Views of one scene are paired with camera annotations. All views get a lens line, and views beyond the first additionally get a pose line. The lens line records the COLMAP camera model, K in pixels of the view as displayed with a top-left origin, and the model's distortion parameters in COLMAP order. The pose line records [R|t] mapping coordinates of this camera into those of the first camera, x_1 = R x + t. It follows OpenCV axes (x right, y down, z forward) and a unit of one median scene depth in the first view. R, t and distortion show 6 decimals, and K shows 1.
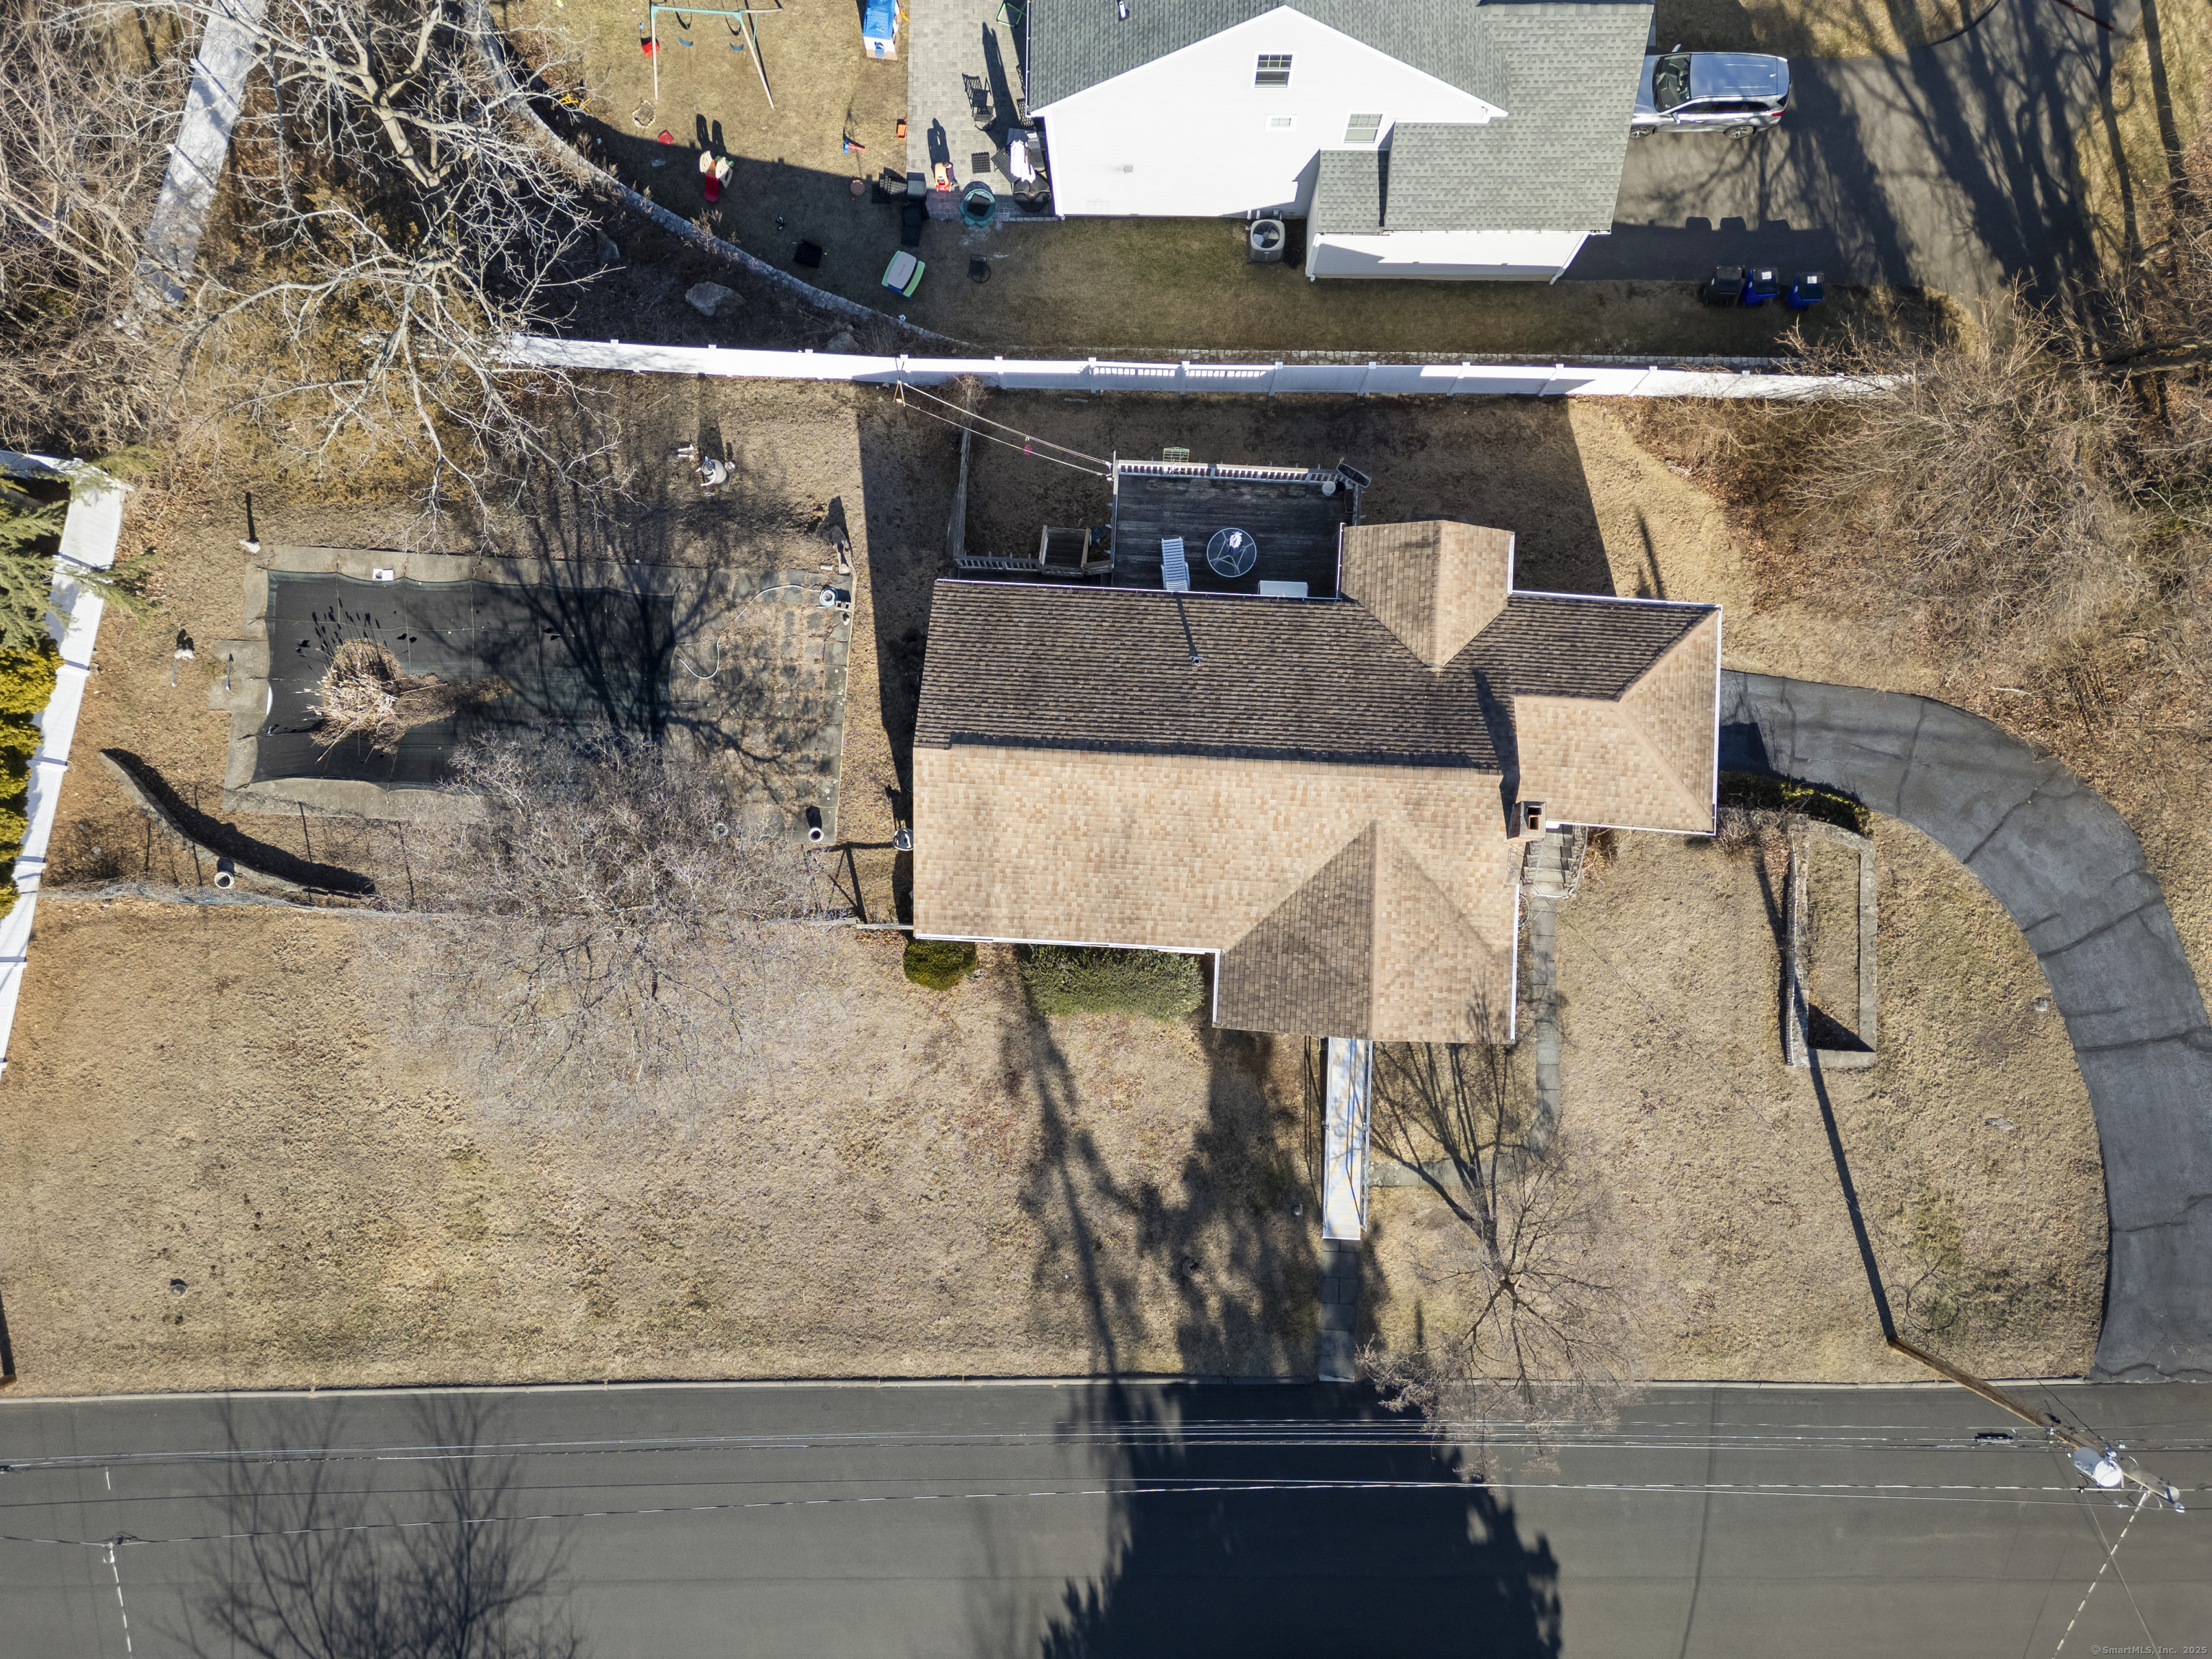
lens RADIAL K [[1541.5, 0, 1121.7], [0, 1541.5, 836.9], [0, 0, 1]] dist [0.074792, -0.061336]
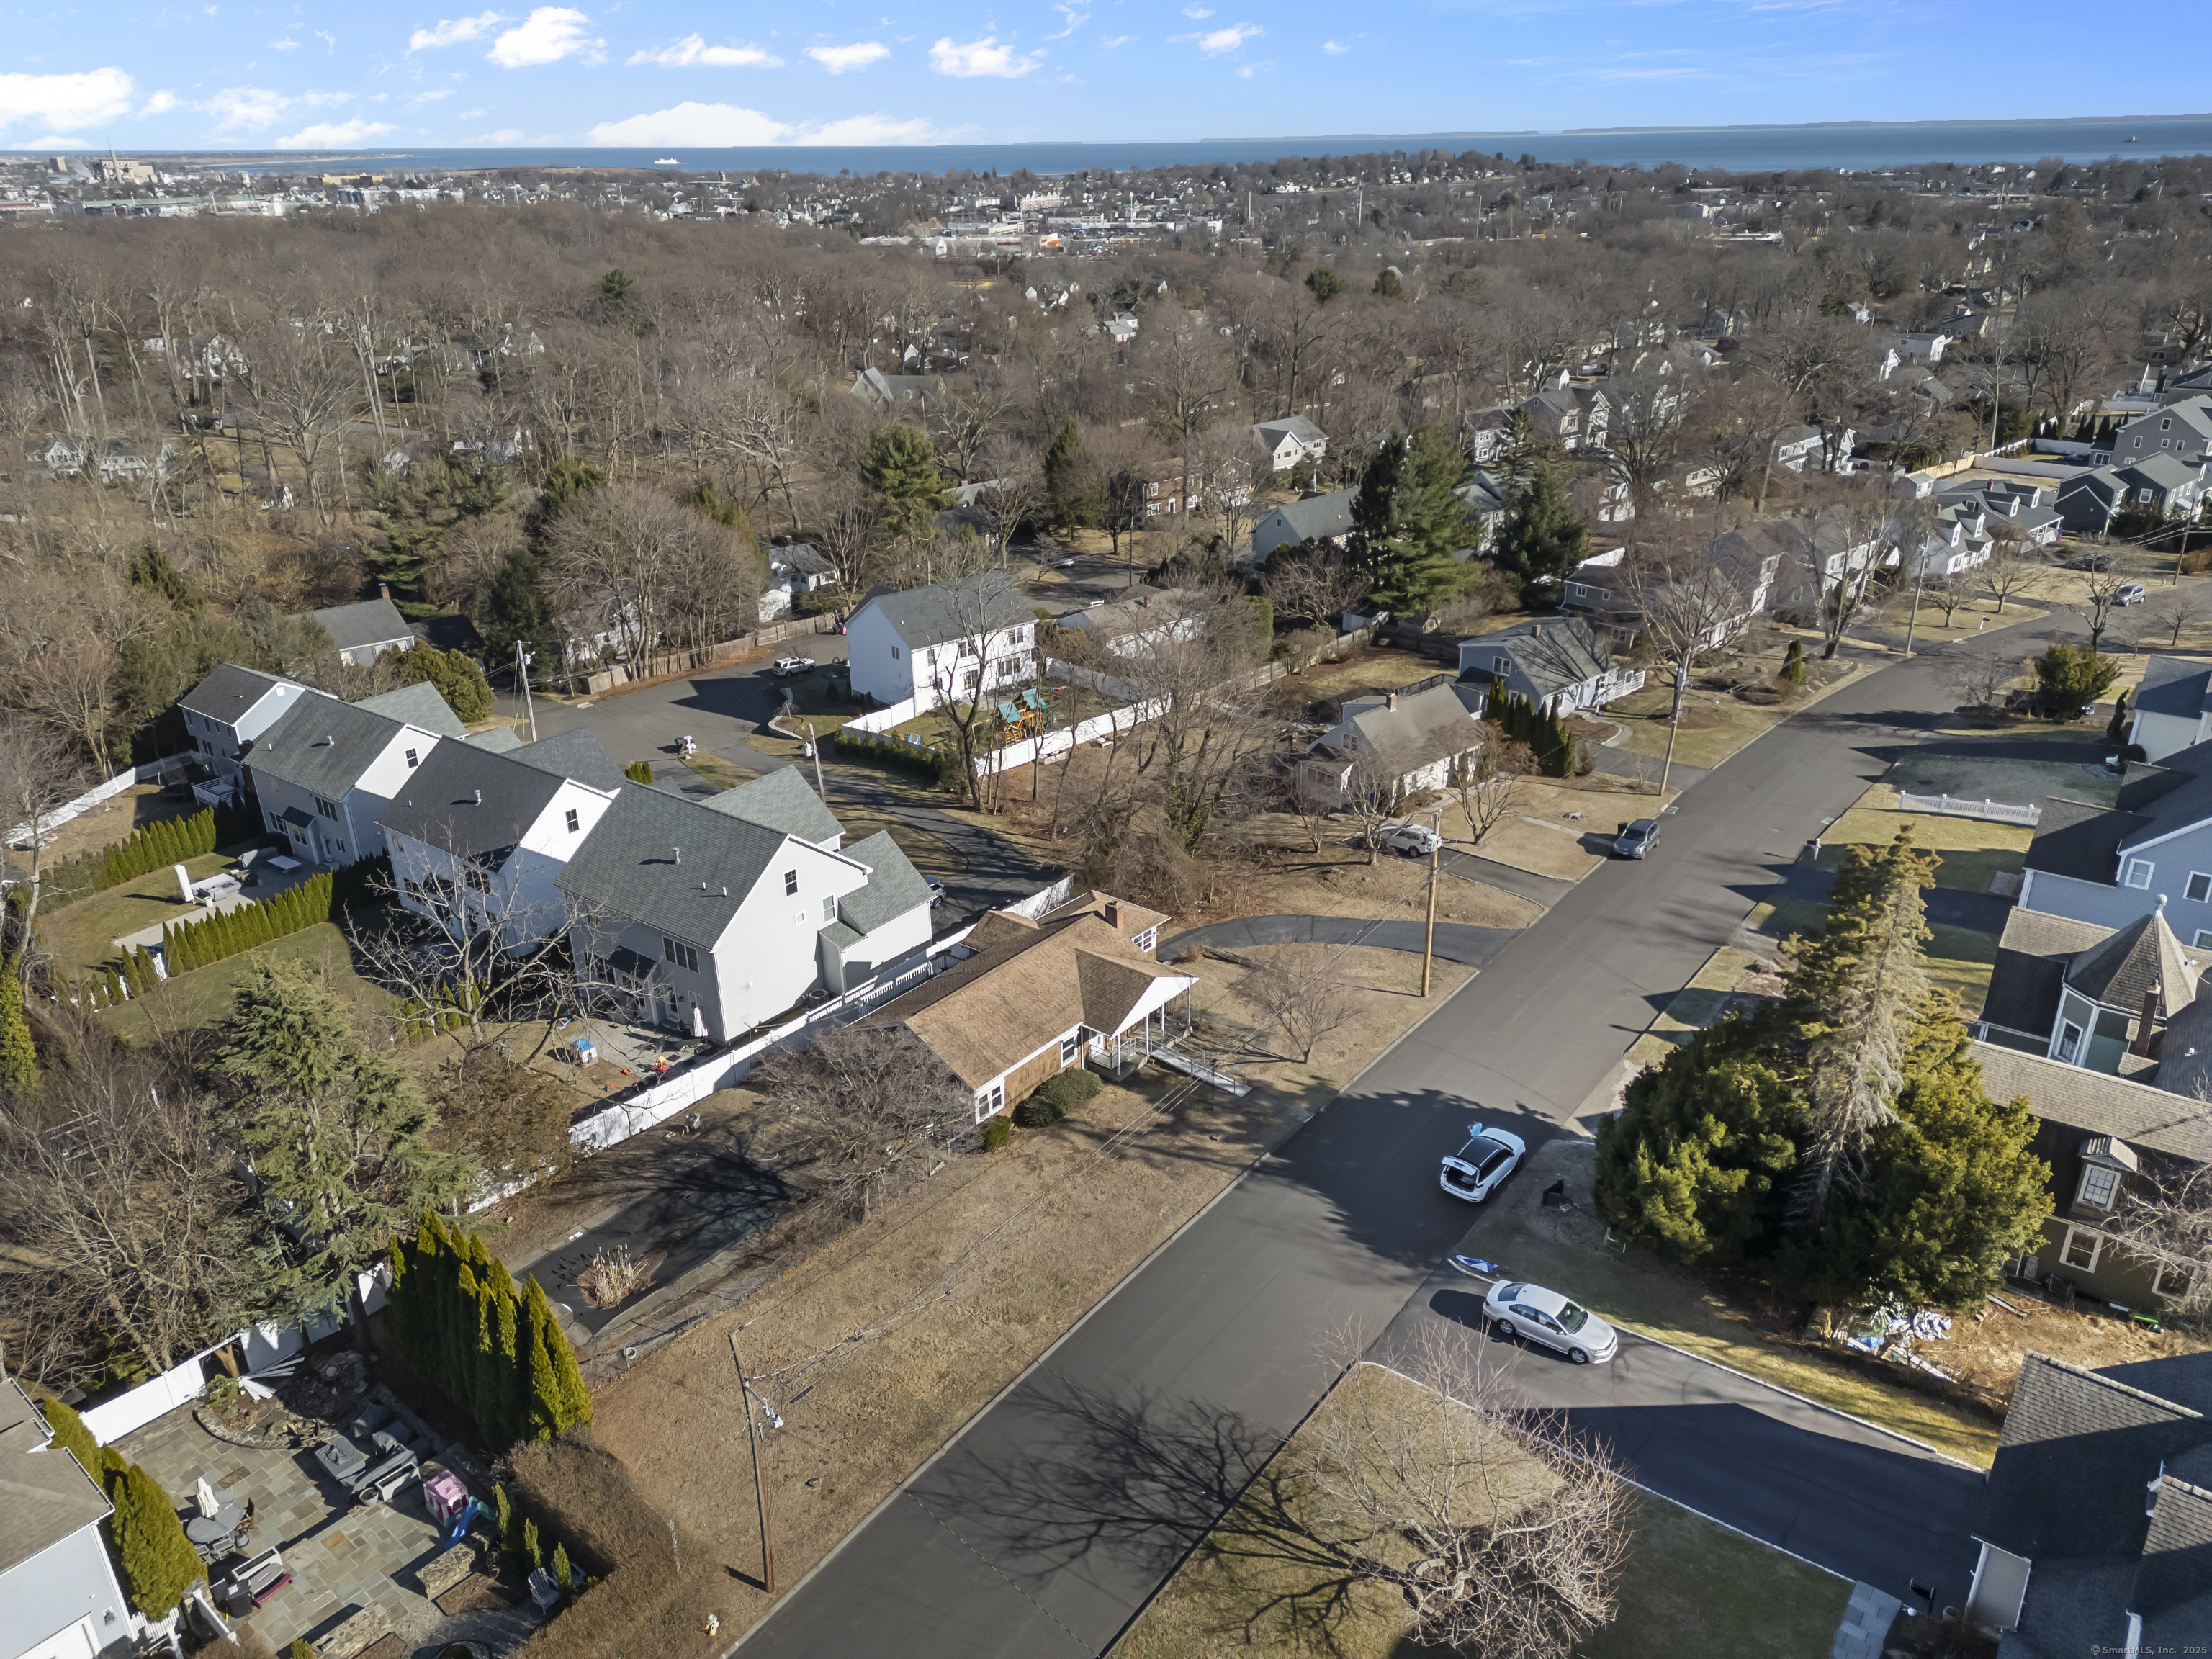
lens RADIAL K [[1541.5, 0, 1124.7], [0, 1541.5, 807.1], [0, 0, 1]] dist [0.074792, -0.061336]
pose [[0.580556, -0.319255, 0.749020, -1.221106], [0.813030, 0.277023, -0.512094, 0.991898], [-0.044007, 0.906275, 0.420391, -0.081229]]
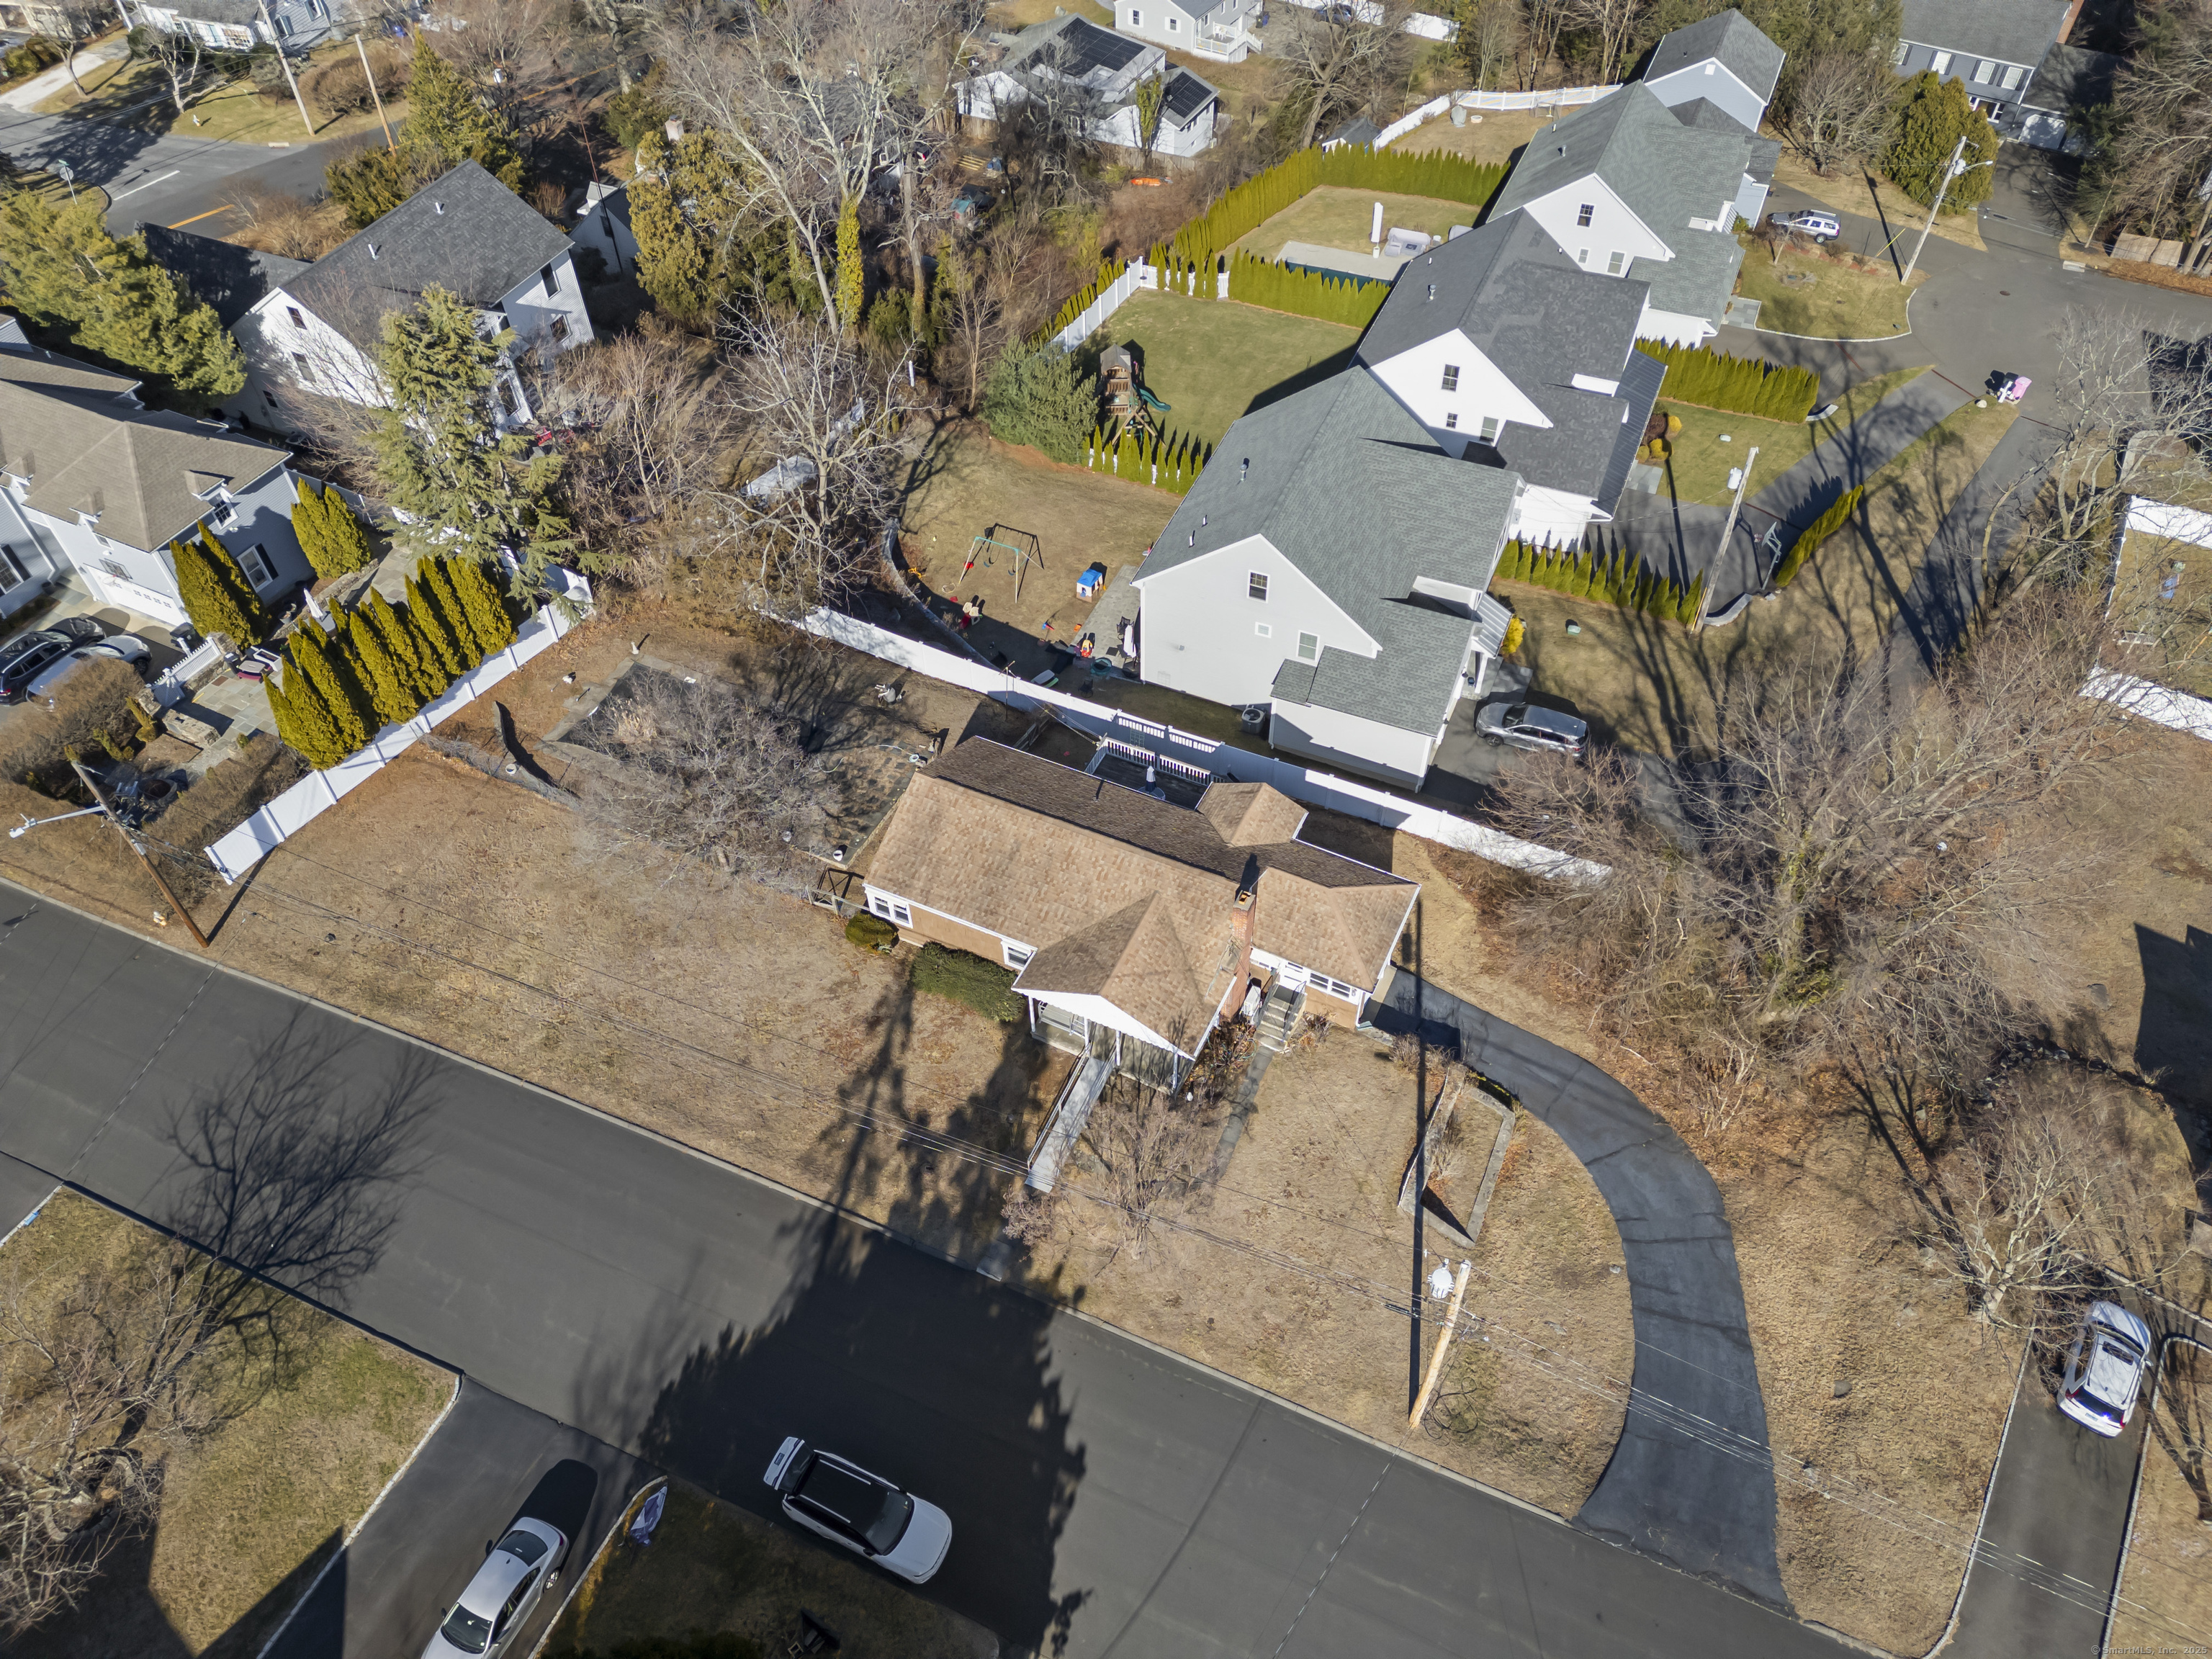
lens RADIAL K [[1541.5, 0, 1120.7], [0, 1541.5, 840.1], [0, 0, 1]] dist [0.074792, -0.061336]
pose [[0.924880, 0.285966, -0.250641, 0.459320], [-0.379356, 0.739278, -0.556379, 0.753778], [0.026188, 0.609666, 0.792226, -0.244642]]
